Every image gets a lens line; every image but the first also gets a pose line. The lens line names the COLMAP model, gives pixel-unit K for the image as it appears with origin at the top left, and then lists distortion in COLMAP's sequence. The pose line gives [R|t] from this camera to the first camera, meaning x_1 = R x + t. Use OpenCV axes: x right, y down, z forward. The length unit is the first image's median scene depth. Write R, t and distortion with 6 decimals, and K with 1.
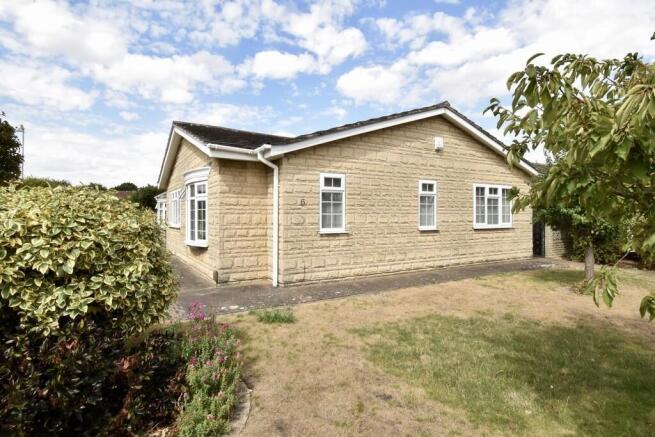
lens RADIAL K [[362.0, 0, 327.5], [0, 362.0, 218.5], [0, 0, 1]] dist [-0.007475, -0.001381]
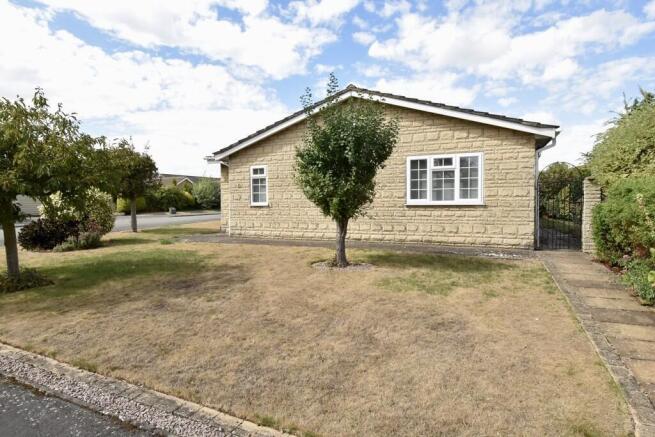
lens RADIAL K [[362.0, 0, 327.5], [0, 362.0, 218.5], [0, 0, 1]] dist [-0.007475, -0.001381]
pose [[0.565136, 0.034715, -0.824267, 1.233215], [0.000324, 0.999105, 0.042300, 0.026747], [0.824997, -0.024173, 0.564619, 0.343510]]
